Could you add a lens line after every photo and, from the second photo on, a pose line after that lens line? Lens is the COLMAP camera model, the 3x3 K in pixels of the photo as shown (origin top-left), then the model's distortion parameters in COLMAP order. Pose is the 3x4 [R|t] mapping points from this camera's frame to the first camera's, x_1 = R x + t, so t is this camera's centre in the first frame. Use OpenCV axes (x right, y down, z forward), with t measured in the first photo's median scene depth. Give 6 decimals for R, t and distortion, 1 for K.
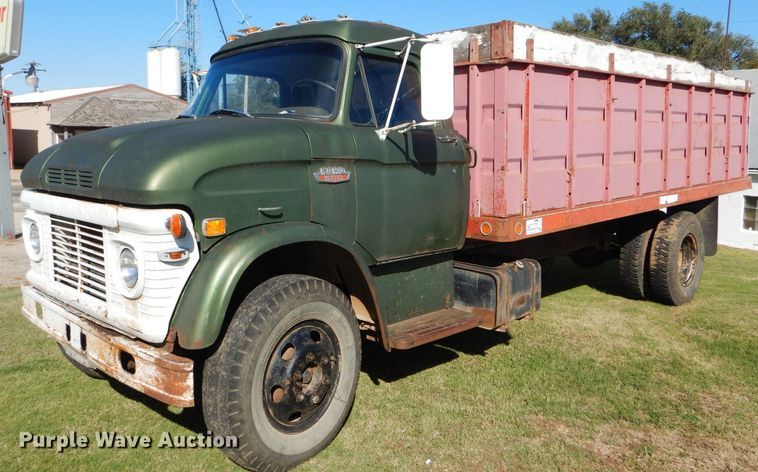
lens RADIAL K [[616.7, 0, 360.4], [0, 616.7, 216.8], [0, 0, 1]] dist [0.004422, -0.001221]
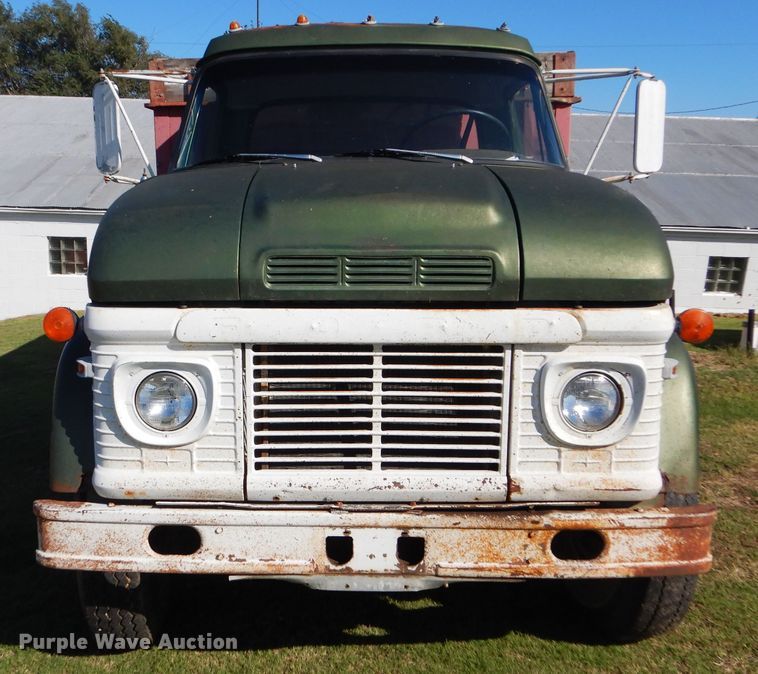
lens RADIAL K [[841.3, 0, 379.0], [0, 841.3, 337.0], [0, 0, 1]] dist [0.004555, -0.004576]
pose [[0.717747, -0.118175, 0.686203, -0.790335], [0.080920, 0.992972, 0.086366, -0.055506], [-0.691586, -0.006461, 0.722265, 0.356014]]
